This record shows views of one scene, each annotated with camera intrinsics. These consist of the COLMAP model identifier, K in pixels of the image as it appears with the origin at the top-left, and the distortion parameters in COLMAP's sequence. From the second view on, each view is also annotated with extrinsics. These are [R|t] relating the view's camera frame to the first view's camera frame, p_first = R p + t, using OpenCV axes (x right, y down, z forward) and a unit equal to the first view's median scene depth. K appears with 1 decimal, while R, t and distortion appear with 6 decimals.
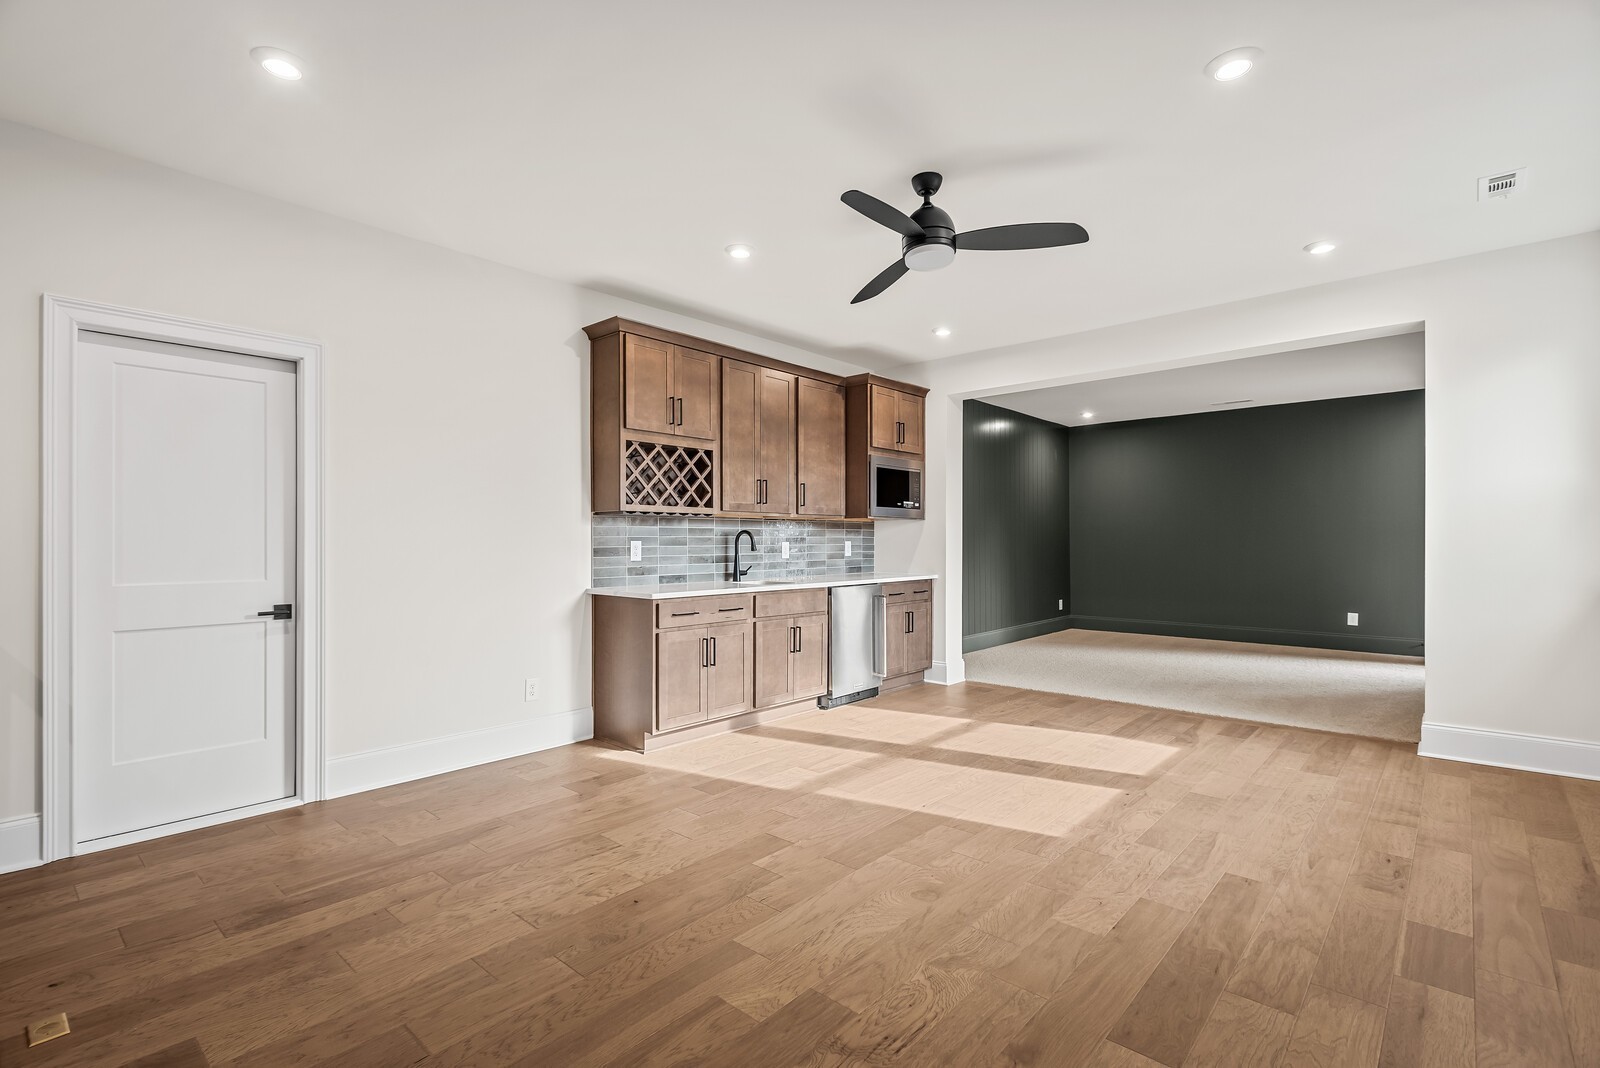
lens RADIAL K [[746.3, 0, 800.0], [0, 746.3, 534.0], [0, 0, 1]] dist [0.022954, -0.010386]
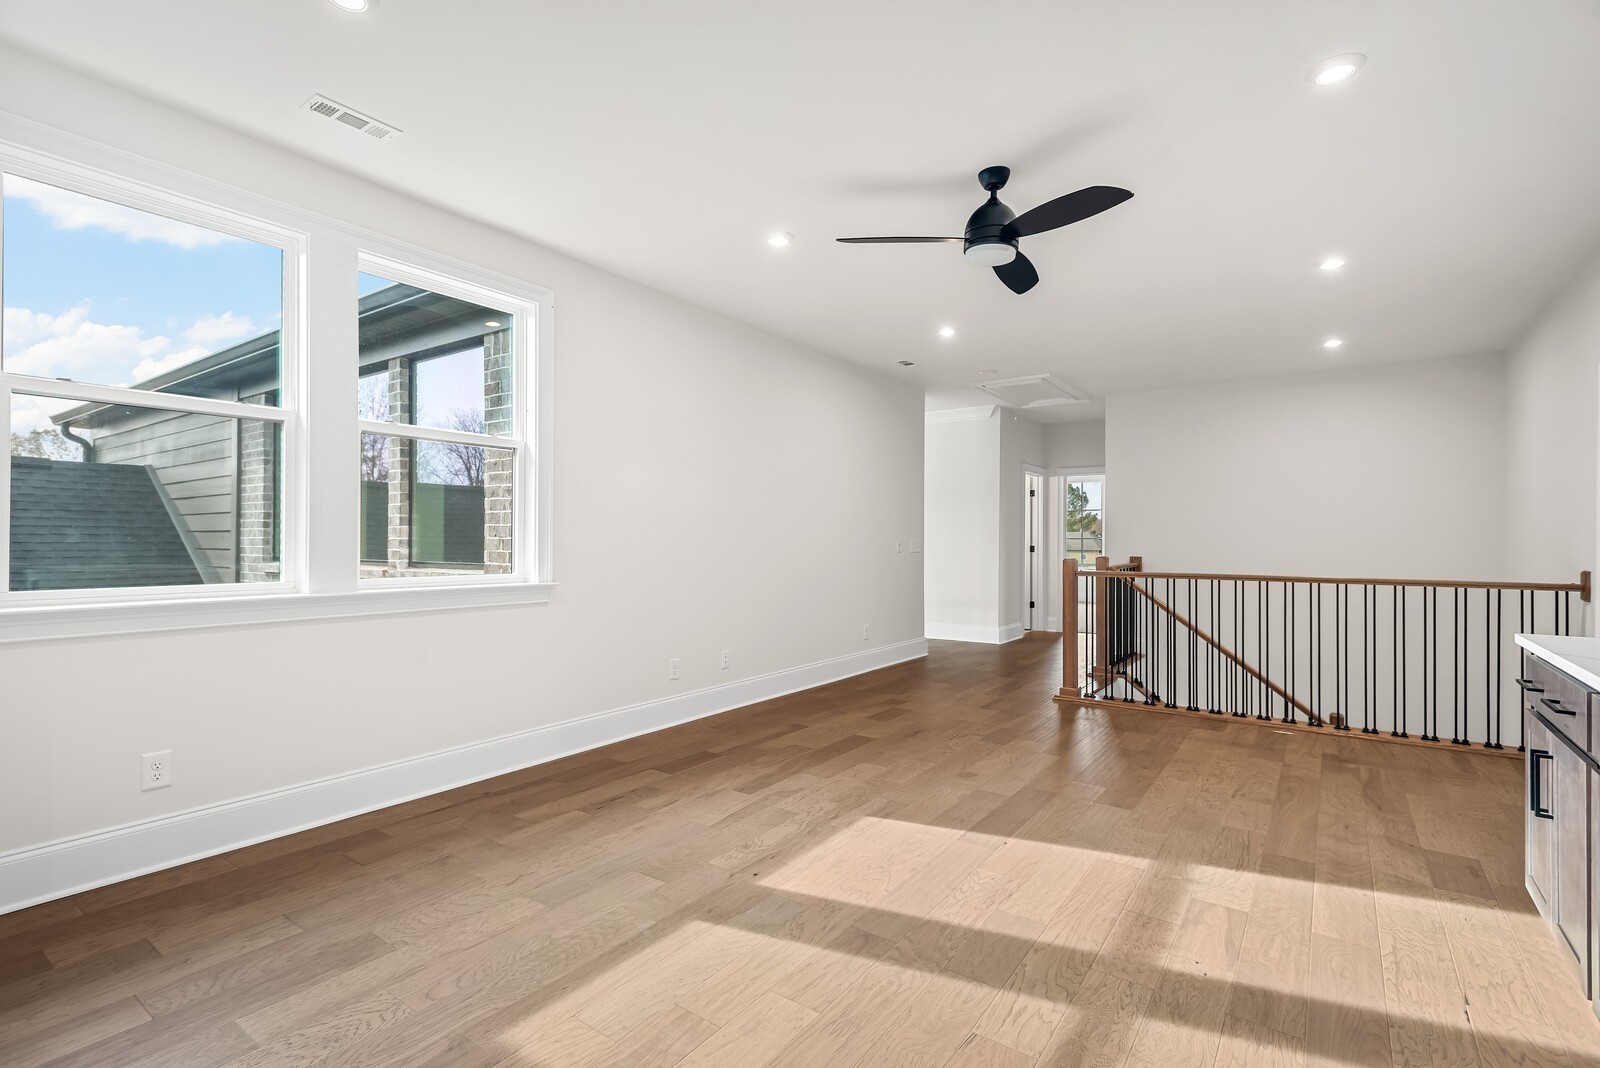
lens RADIAL K [[746.3, 0, 800.0], [0, 746.3, 534.0], [0, 0, 1]] dist [0.022954, -0.010386]
pose [[-0.994527, -0.005004, -0.104359, 0.544078], [-0.003335, 0.999864, -0.016168, 0.019214], [0.104426, -0.015732, -0.994408, 2.027260]]
